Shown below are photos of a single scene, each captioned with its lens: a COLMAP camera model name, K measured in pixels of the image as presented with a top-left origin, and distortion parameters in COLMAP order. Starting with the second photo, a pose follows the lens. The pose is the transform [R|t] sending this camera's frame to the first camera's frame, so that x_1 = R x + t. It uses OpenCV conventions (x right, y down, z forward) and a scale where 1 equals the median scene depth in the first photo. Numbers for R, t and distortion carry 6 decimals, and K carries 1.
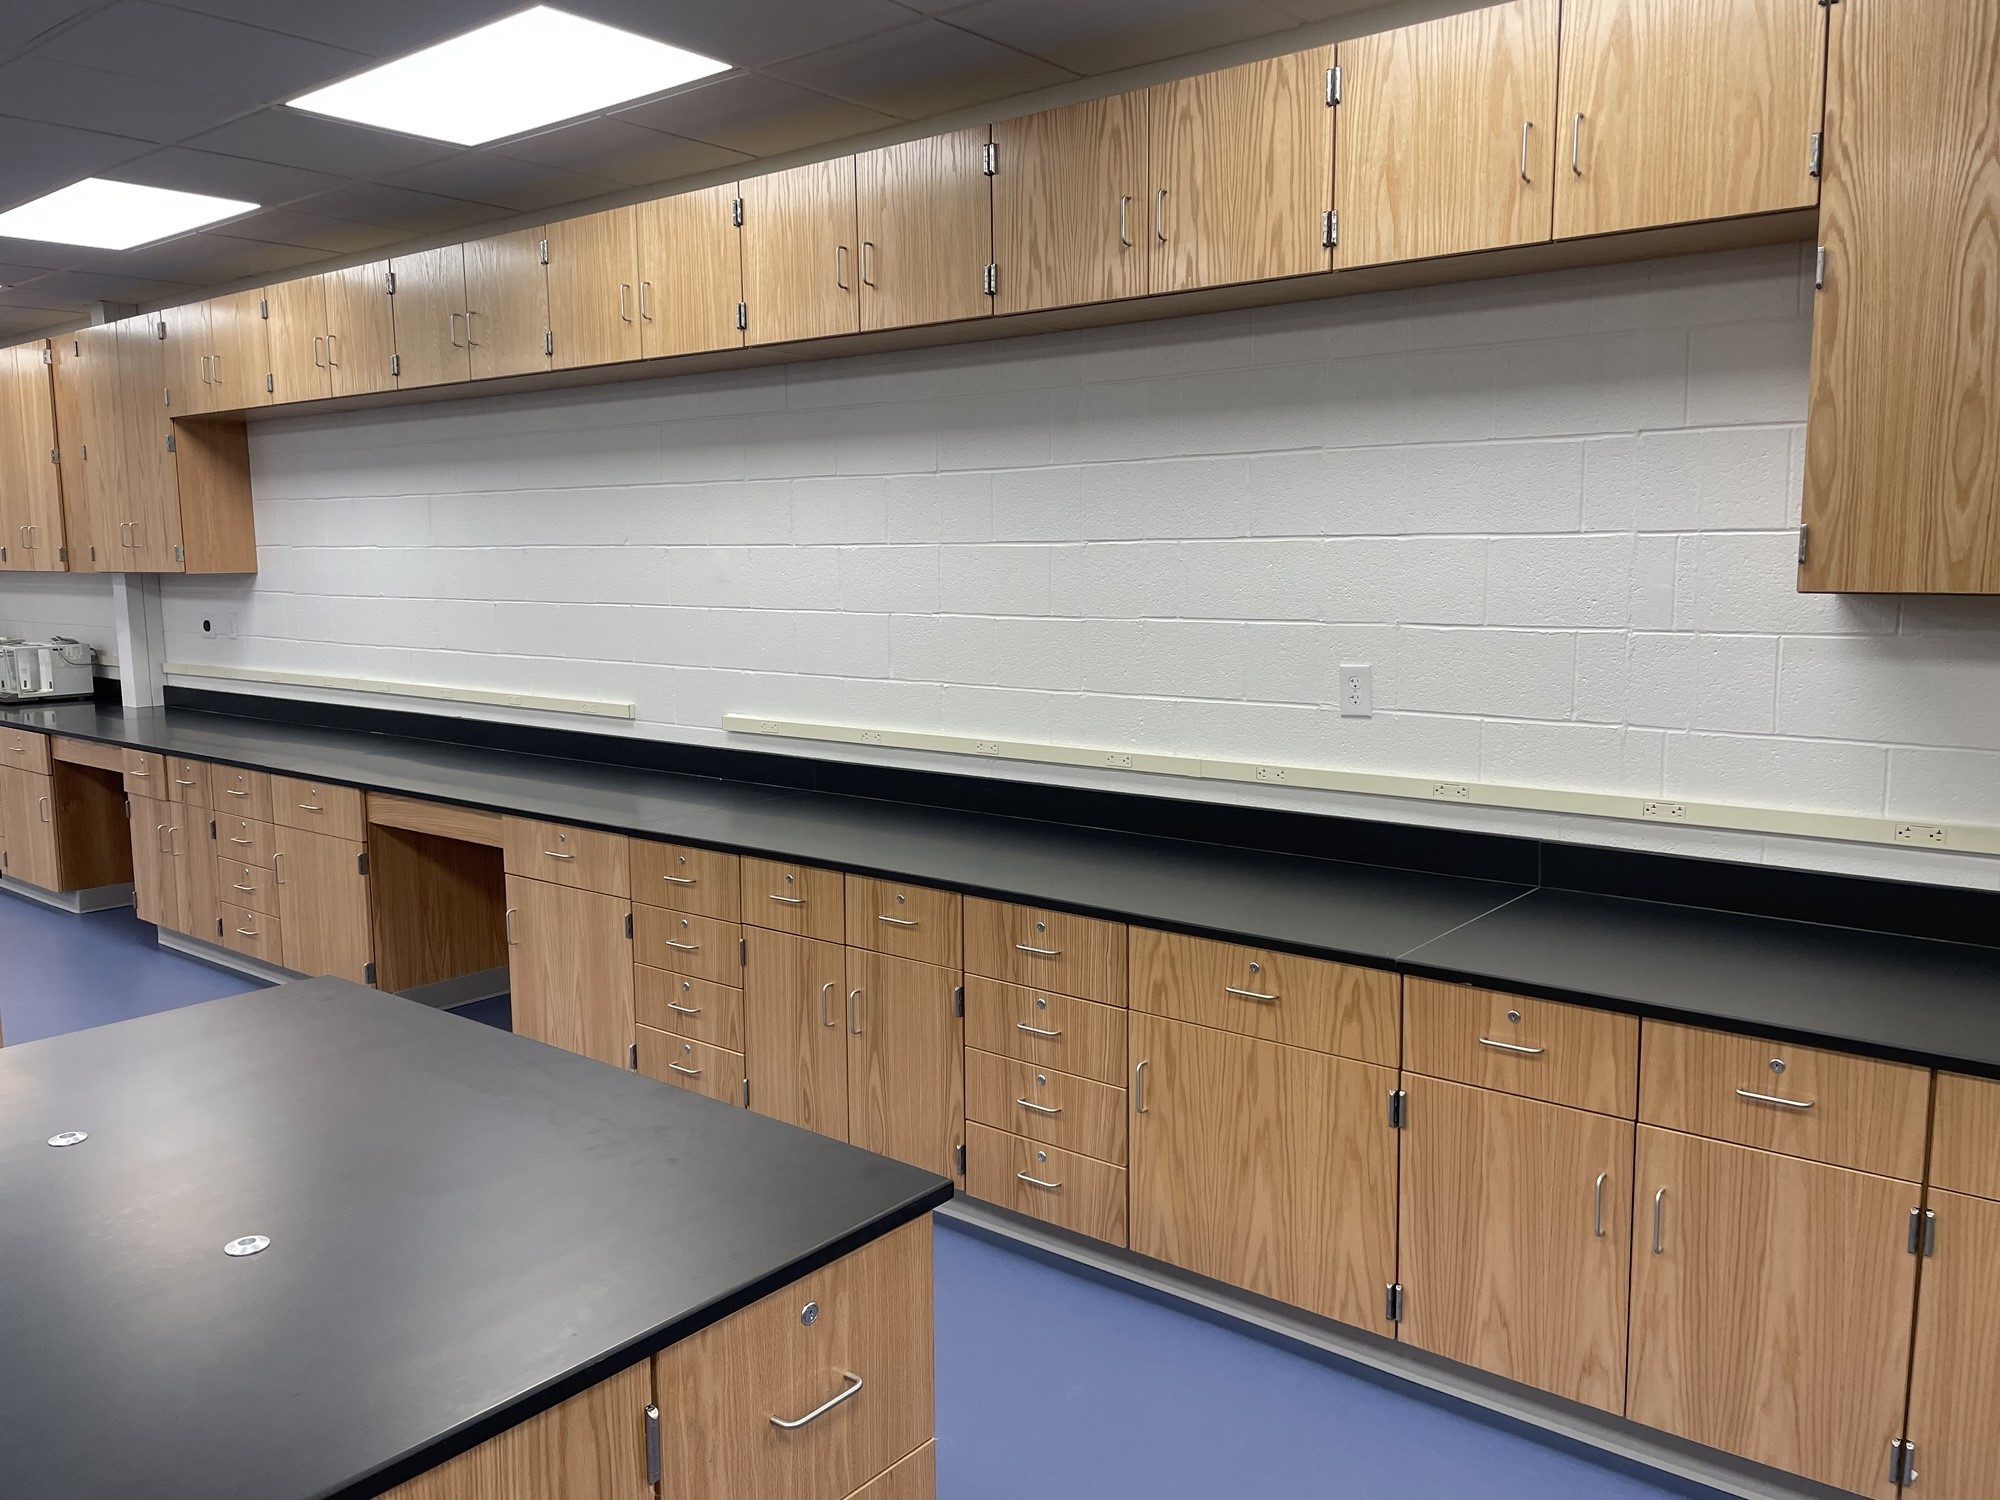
lens RADIAL K [[1509.0, 0, 997.4], [0, 1509.0, 745.9], [0, 0, 1]] dist [0.004737, -0.012714]
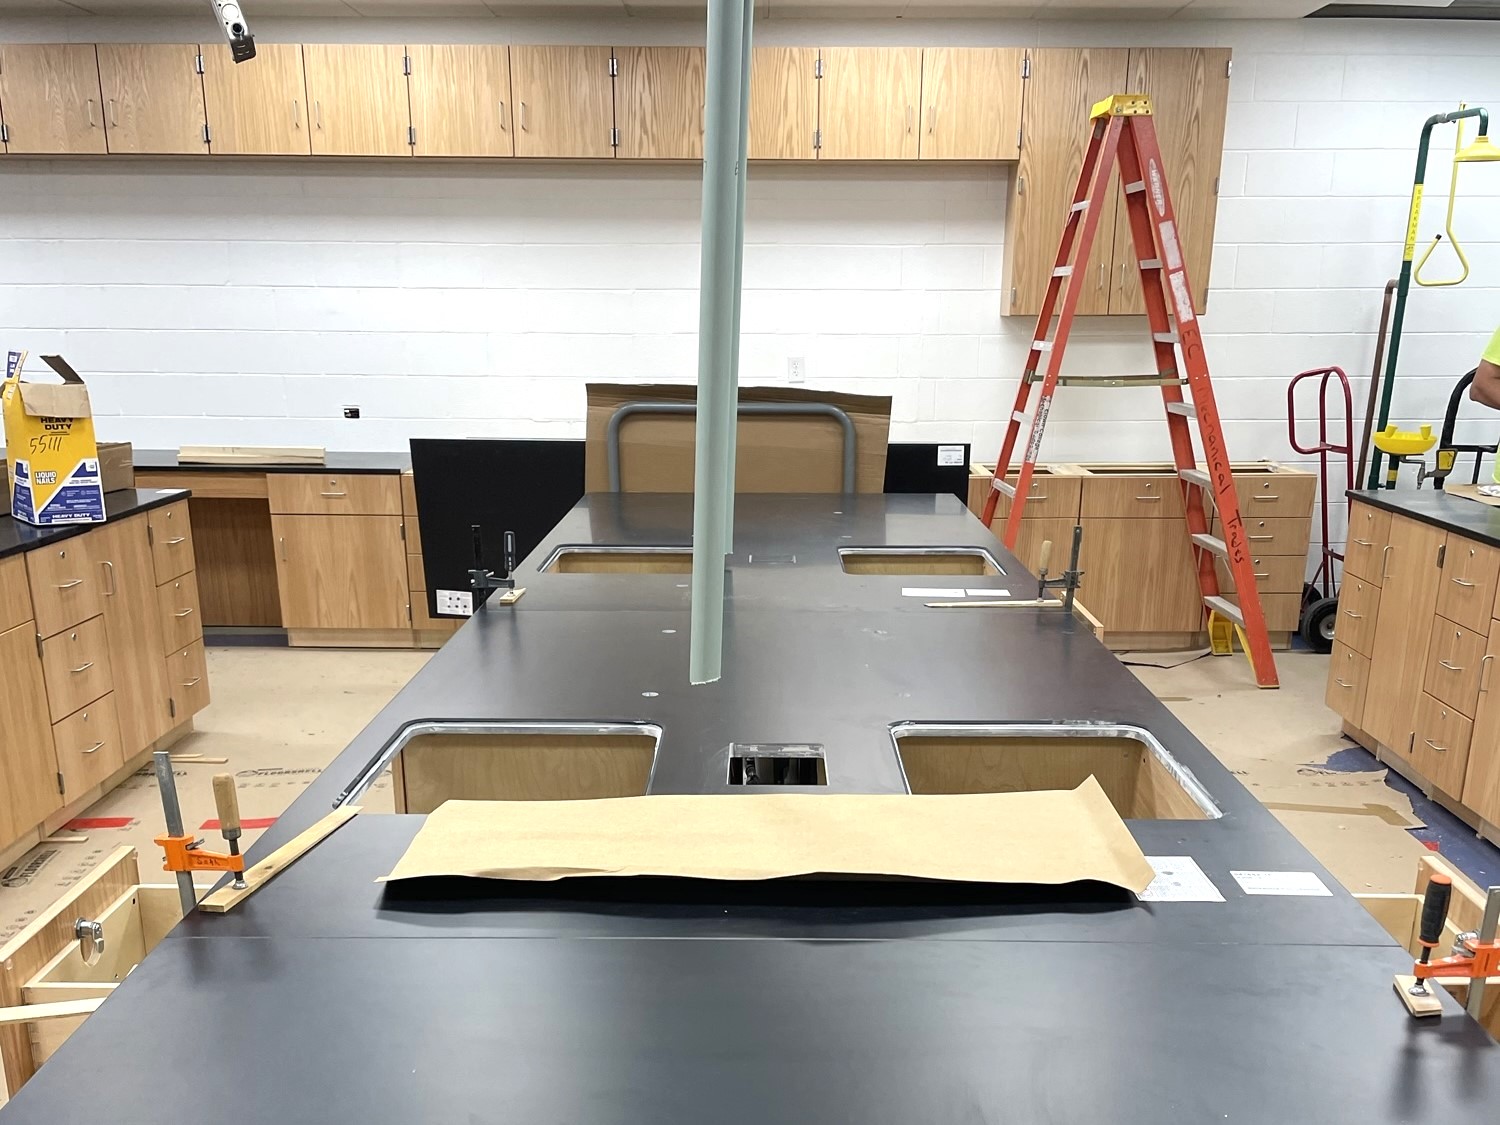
lens RADIAL K [[1131.7, 0, 755.3], [0, 1131.7, 562.6], [0, 0, 1]] dist [0.004737, -0.012714]
pose [[0.771493, -0.126593, 0.623517, -0.882356], [0.068736, 0.990853, 0.116125, 0.049560], [-0.632514, -0.046732, 0.773138, -0.180232]]
